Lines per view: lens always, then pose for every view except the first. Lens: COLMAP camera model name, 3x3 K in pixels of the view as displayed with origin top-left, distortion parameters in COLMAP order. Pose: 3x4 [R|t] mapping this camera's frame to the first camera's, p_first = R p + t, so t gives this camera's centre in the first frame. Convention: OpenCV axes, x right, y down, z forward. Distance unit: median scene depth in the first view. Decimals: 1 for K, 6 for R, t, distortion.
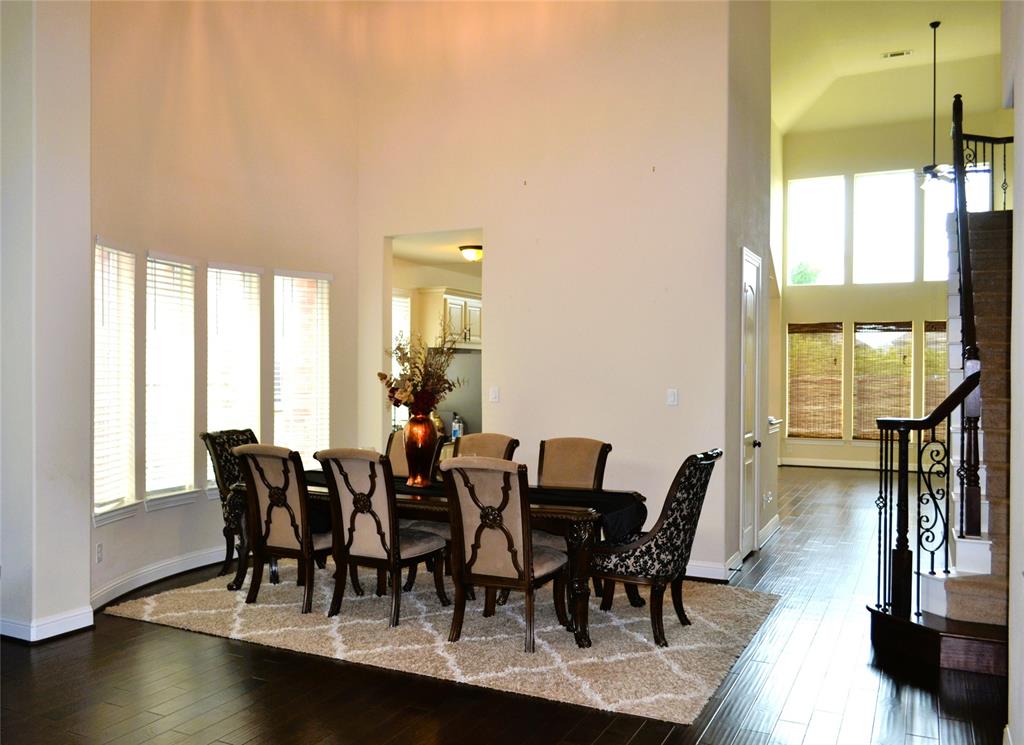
lens RADIAL K [[874.0, 0, 512.0], [0, 874.0, 372.5], [0, 0, 1]] dist [-0.013689, -0.001545]
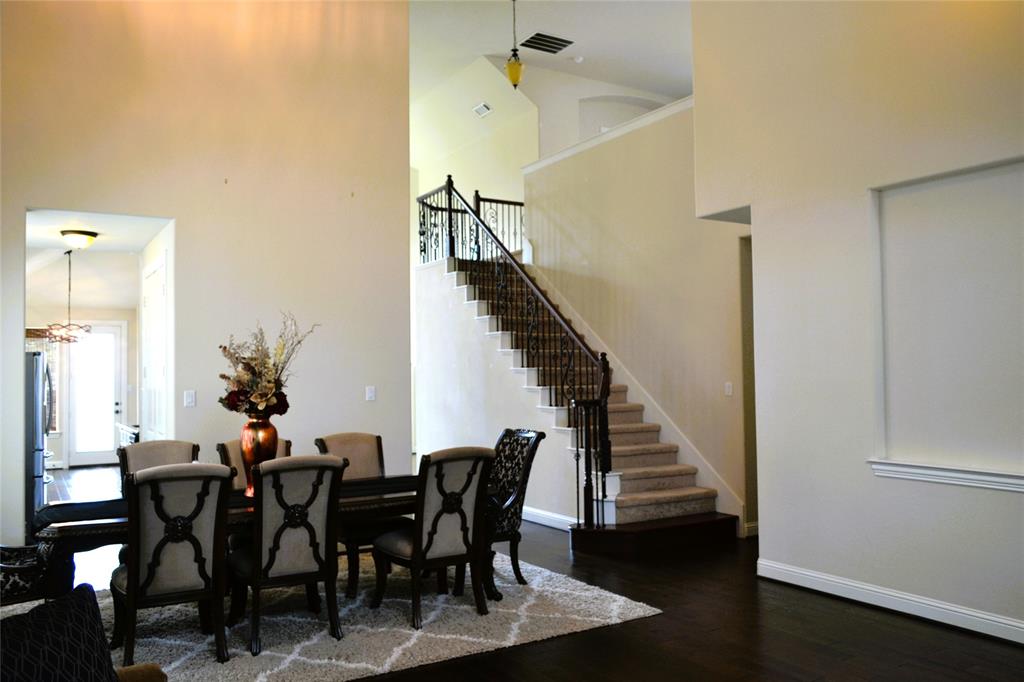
lens RADIAL K [[809.0, 0, 488.1], [0, 809.0, 344.1], [0, 0, 1]] dist [-0.010520, 0.000743]
pose [[0.551027, 0.016187, 0.834330, -0.773325], [0.021533, 0.999203, -0.033607, 0.003270], [-0.834210, 0.036484, 0.550239, 0.361923]]
